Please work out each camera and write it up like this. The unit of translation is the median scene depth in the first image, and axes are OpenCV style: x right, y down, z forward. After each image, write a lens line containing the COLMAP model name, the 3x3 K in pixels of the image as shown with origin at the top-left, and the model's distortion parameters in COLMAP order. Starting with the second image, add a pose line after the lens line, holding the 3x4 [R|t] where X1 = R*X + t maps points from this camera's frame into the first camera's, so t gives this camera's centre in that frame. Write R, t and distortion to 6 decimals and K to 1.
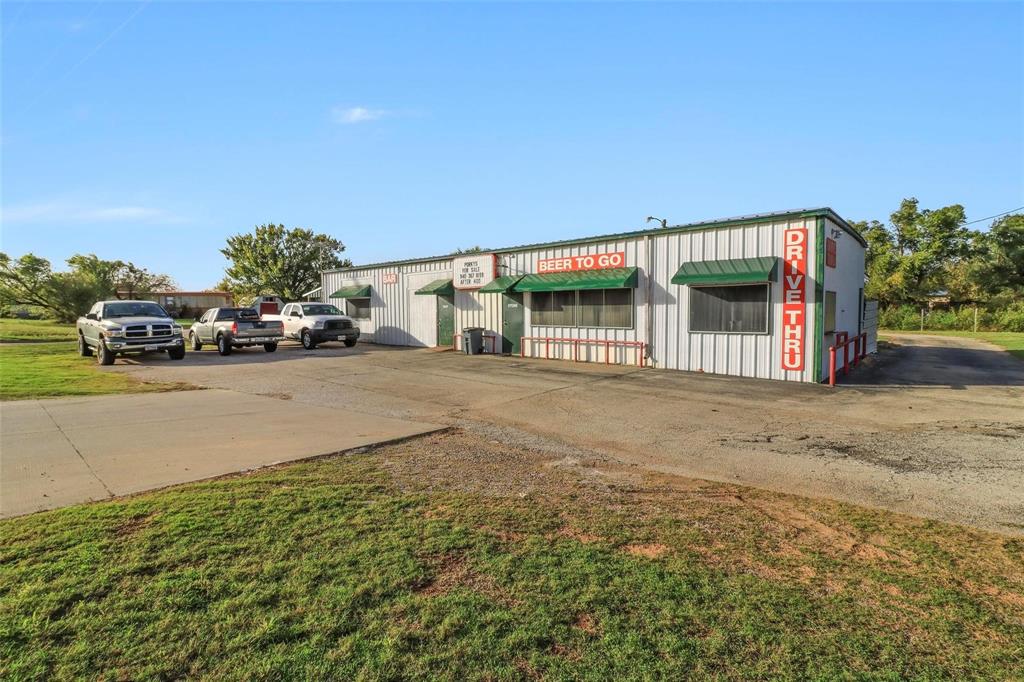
lens RADIAL K [[468.3, 0, 509.7], [0, 468.3, 338.1], [0, 0, 1]] dist [-0.002519, -0.000074]
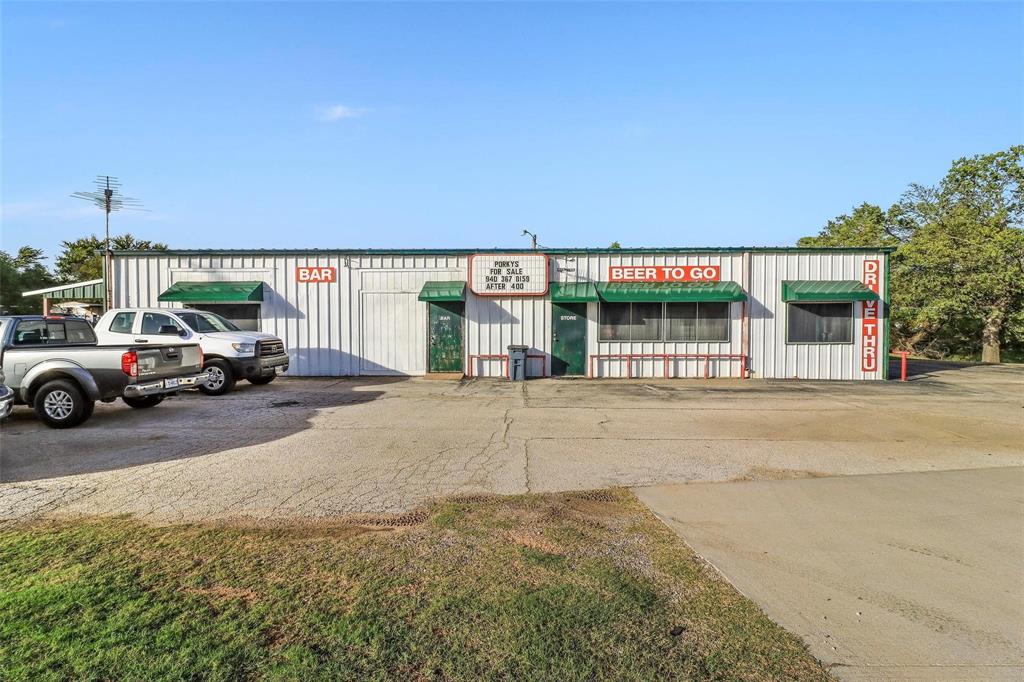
lens RADIAL K [[468.3, 0, 511.4], [0, 468.3, 338.5], [0, 0, 1]] dist [-0.002519, -0.000074]
pose [[0.762121, -0.020463, 0.647111, -0.706131], [0.036504, 0.999269, -0.011392, -0.030596], [-0.646405, 0.032304, 0.762310, 0.492790]]
